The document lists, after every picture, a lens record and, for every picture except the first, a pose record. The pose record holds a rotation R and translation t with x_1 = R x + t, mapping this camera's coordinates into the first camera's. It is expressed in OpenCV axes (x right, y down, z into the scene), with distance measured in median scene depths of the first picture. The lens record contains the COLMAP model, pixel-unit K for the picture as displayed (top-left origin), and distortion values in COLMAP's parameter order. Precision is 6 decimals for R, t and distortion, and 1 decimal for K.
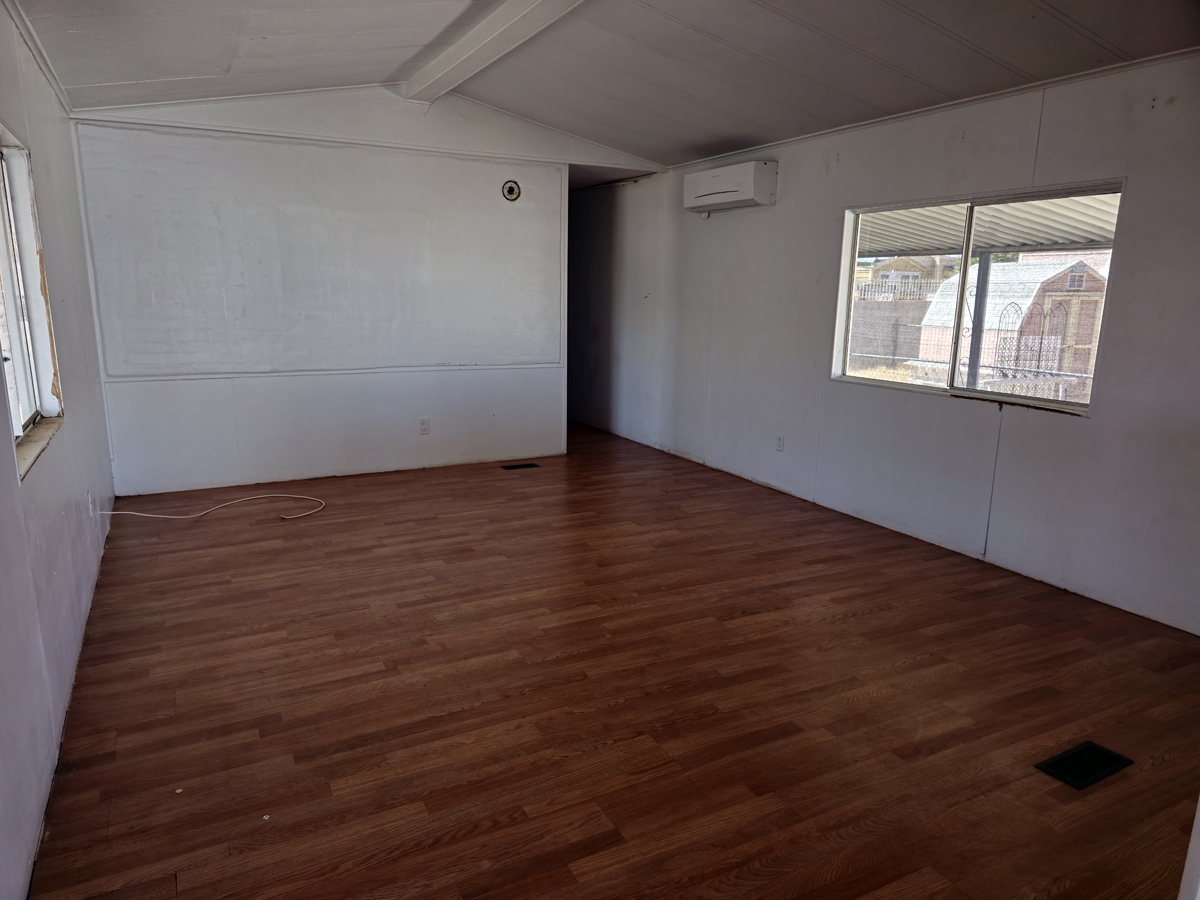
lens RADIAL K [[798.2, 0, 587.7], [0, 798.2, 450.4], [0, 0, 1]] dist [0.072663, -0.079540]
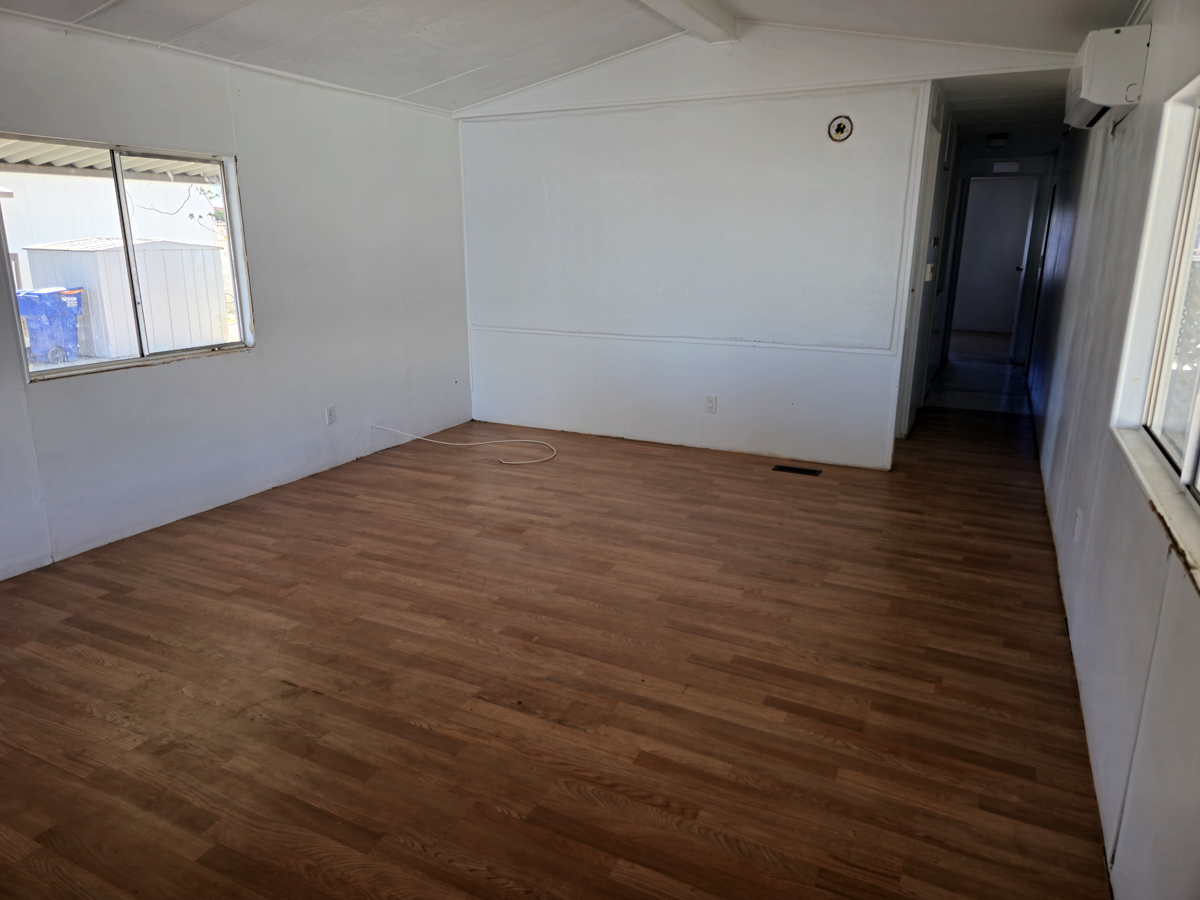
lens RADIAL K [[789.0, 0, 591.0], [0, 789.0, 435.8], [0, 0, 1]] dist [0.078667, -0.075027]
pose [[0.586009, 0.186602, -0.788526, 0.626901], [-0.157066, 0.980825, 0.115381, -0.110471], [0.794936, 0.056236, 0.604081, 0.487008]]
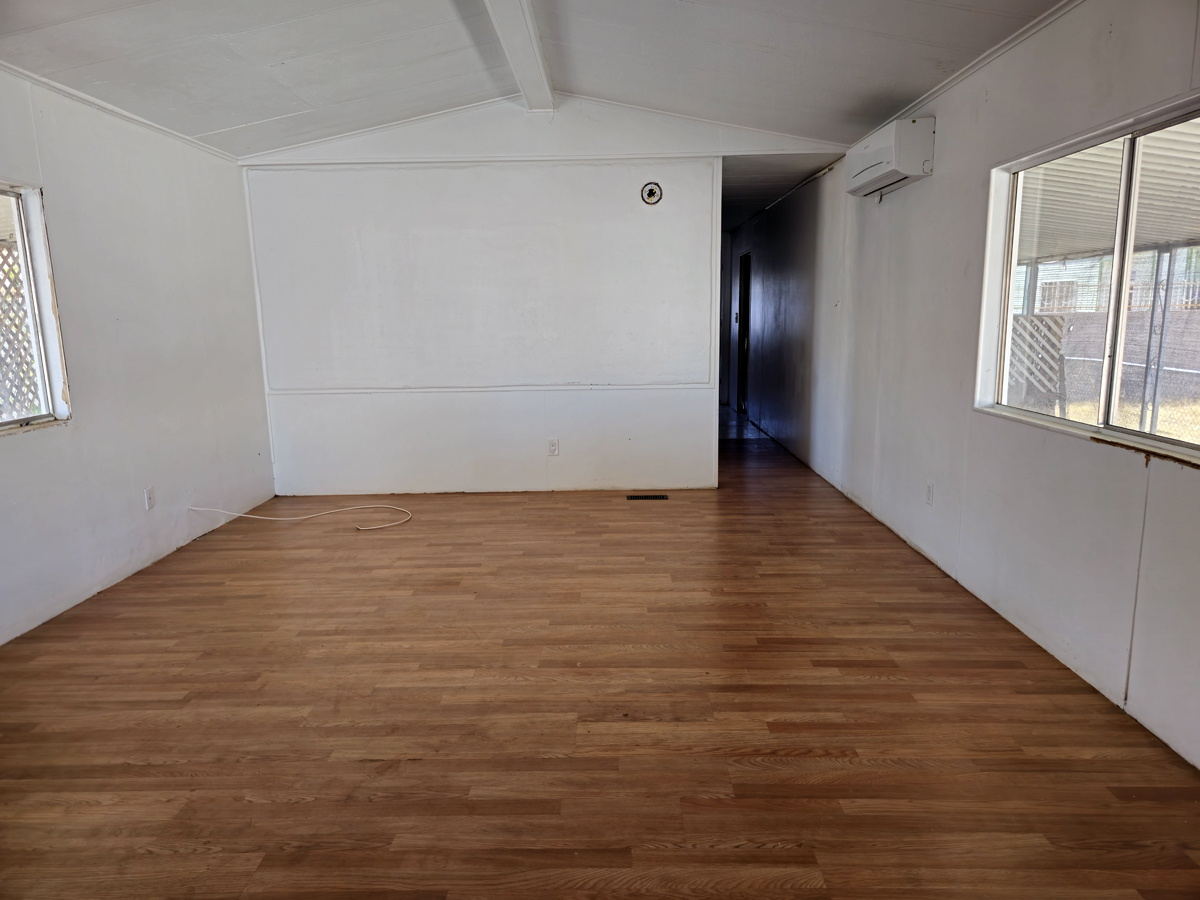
lens RADIAL K [[796.1, 0, 600.0], [0, 796.1, 450.0], [0, 0, 1]] dist [0.072388, -0.073106]
pose [[0.881675, 0.052130, -0.468969, 0.416159], [-0.066108, 0.997723, -0.013380, -0.025840], [0.467204, 0.042800, 0.883113, 0.264831]]
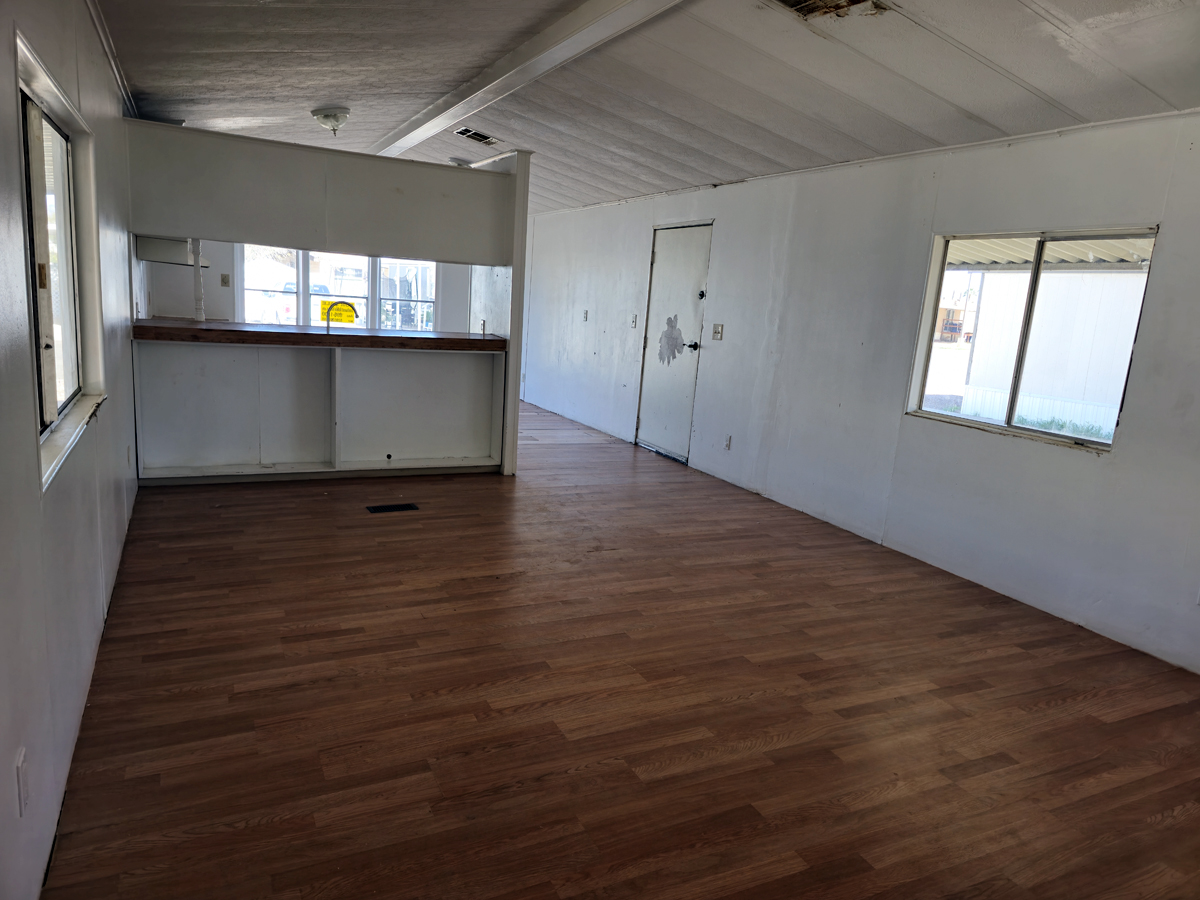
lens RADIAL K [[789.0, 0, 591.0], [0, 789.0, 435.8], [0, 0, 1]] dist [0.078667, -0.075027]
pose [[-0.995869, -0.090033, 0.011798, 0.056501], [-0.079396, 0.926430, 0.368000, -0.326417], [-0.044063, 0.365543, -0.929751, 1.595042]]
